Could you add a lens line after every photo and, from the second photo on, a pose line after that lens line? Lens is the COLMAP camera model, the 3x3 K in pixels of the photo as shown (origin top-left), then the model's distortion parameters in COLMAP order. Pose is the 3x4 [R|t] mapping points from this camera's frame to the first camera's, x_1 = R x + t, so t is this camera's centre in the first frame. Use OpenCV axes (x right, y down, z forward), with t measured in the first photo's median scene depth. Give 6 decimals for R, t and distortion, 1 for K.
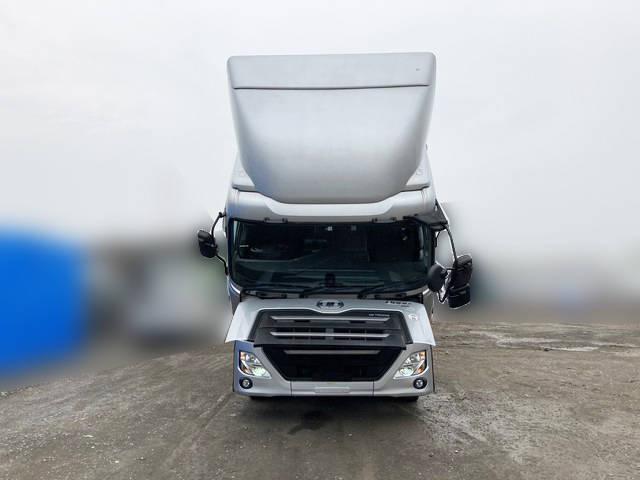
lens RADIAL K [[530.2, 0, 322.5], [0, 530.2, 240.6], [0, 0, 1]] dist [0.030143, -0.012273]
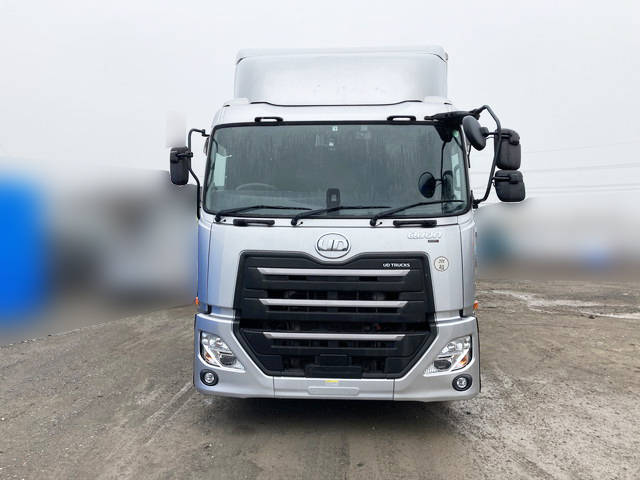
lens RADIAL K [[572.0, 0, 331.7], [0, 572.0, 242.6], [0, 0, 1]] dist [0.088933, -0.004407]
pose [[0.999903, 0.013193, 0.004520, 0.009407], [-0.013559, 0.995496, 0.093828, 0.020110], [-0.003261, -0.093881, 0.995578, 0.264417]]
